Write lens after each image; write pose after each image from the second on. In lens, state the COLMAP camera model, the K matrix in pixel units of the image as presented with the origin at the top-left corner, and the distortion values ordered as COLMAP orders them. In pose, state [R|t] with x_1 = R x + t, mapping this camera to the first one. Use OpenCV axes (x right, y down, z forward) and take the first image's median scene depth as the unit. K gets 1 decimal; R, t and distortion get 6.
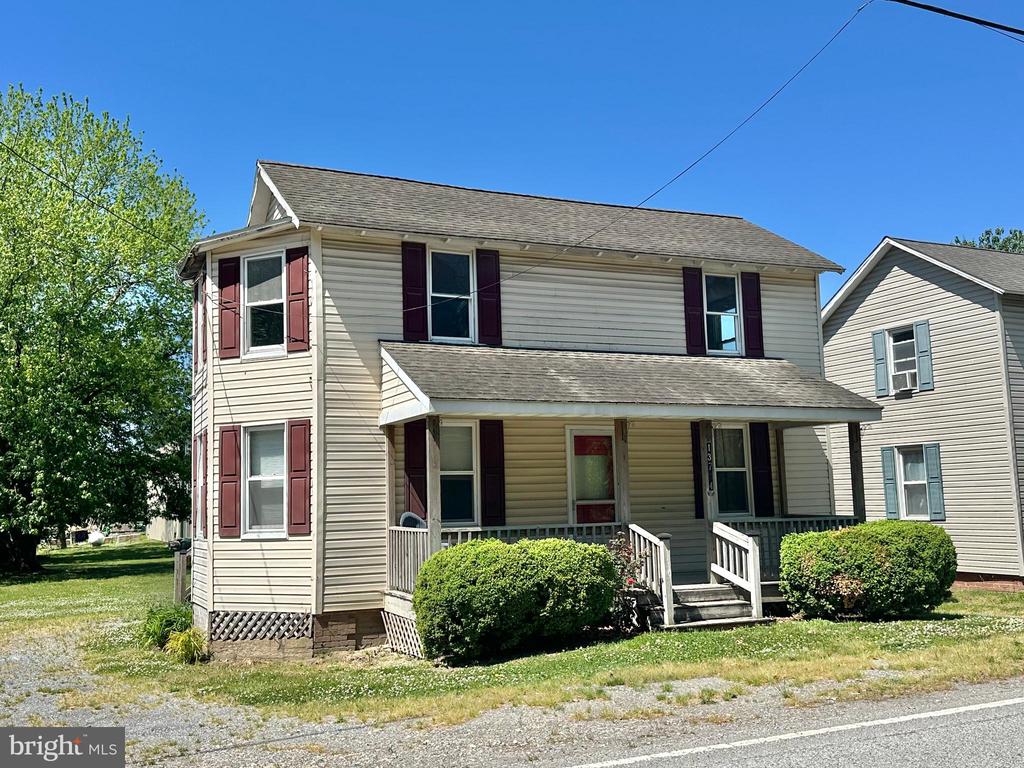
lens RADIAL K [[982.8, 0, 513.0], [0, 982.8, 390.6], [0, 0, 1]] dist [0.187194, -0.415618]
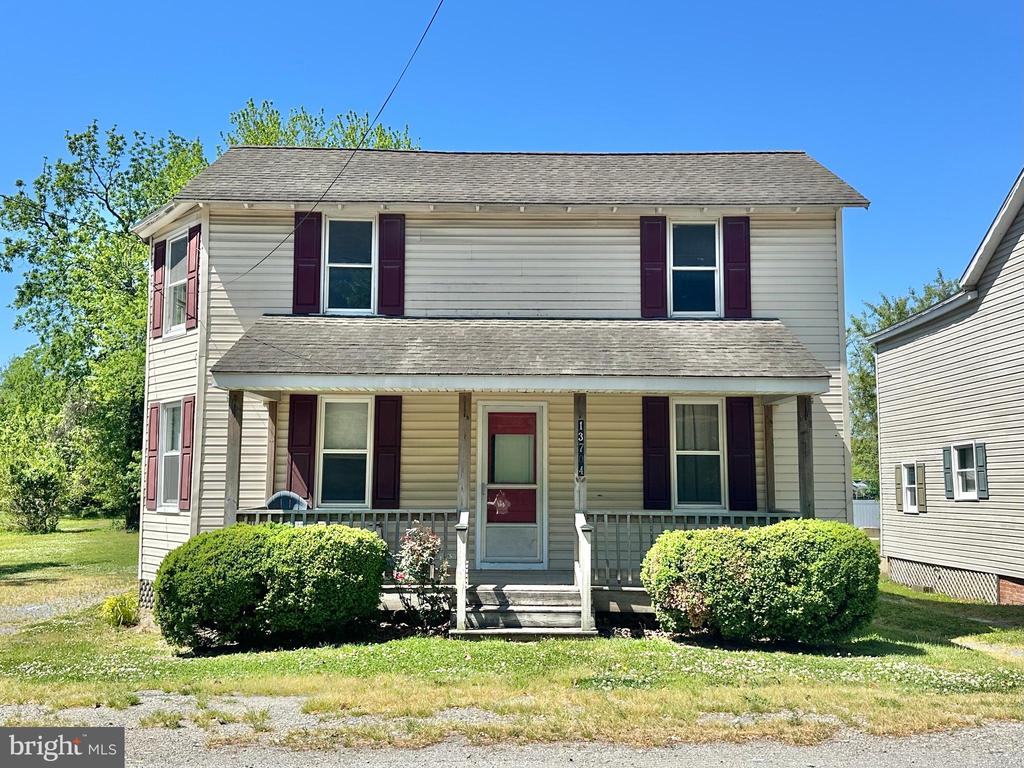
lens RADIAL K [[961.2, 0, 516.3], [0, 961.2, 380.1], [0, 0, 1]] dist [0.122901, -0.005728]
pose [[0.916508, -0.013081, -0.399802, 0.456661], [0.016730, 0.999844, 0.005638, 0.011951], [0.399666, -0.011855, 0.916584, 0.209073]]
